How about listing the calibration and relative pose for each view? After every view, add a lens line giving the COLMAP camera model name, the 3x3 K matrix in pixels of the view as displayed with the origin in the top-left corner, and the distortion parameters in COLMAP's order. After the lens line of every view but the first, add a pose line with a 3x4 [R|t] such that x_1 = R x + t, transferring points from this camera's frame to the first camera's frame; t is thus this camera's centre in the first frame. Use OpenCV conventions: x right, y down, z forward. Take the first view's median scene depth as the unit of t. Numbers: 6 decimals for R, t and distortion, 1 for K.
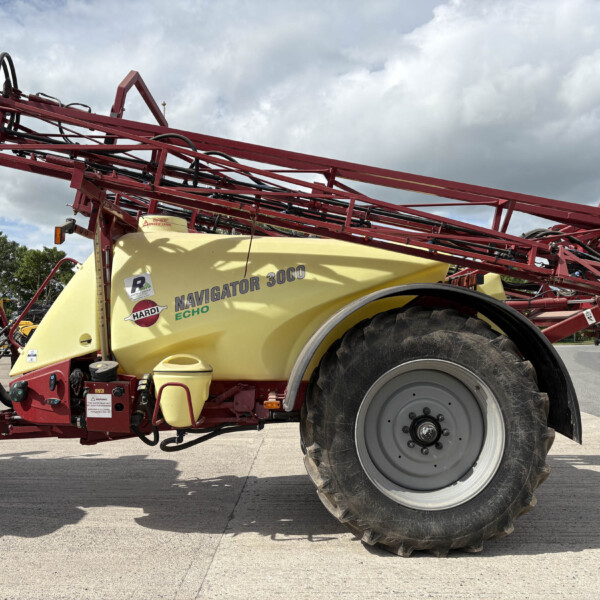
lens RADIAL K [[613.9, 0, 300.0], [0, 613.9, 300.0], [0, 0, 1]] dist [0.006307, -0.005518]
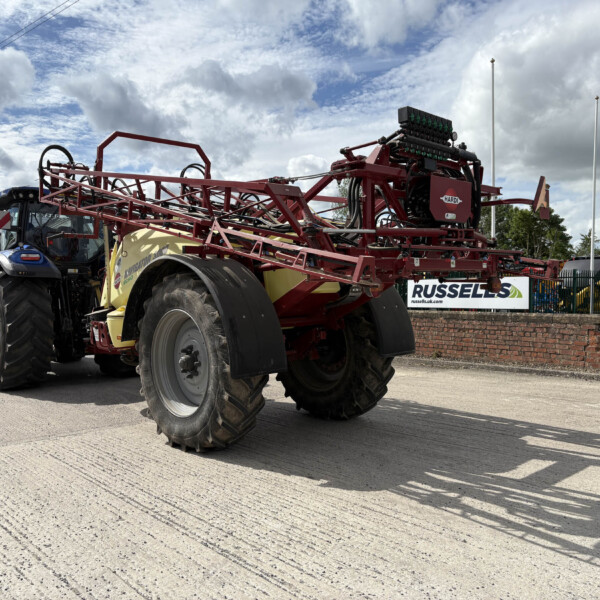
lens RADIAL K [[588.3, 0, 300.0], [0, 588.3, 300.0], [0, 0, 1]] dist [0.009571, 0.002478]
pose [[0.672854, 0.006148, -0.739750, 1.270710], [0.048401, 0.997457, 0.052314, 0.017511], [0.738190, -0.071005, 0.670845, 0.288430]]
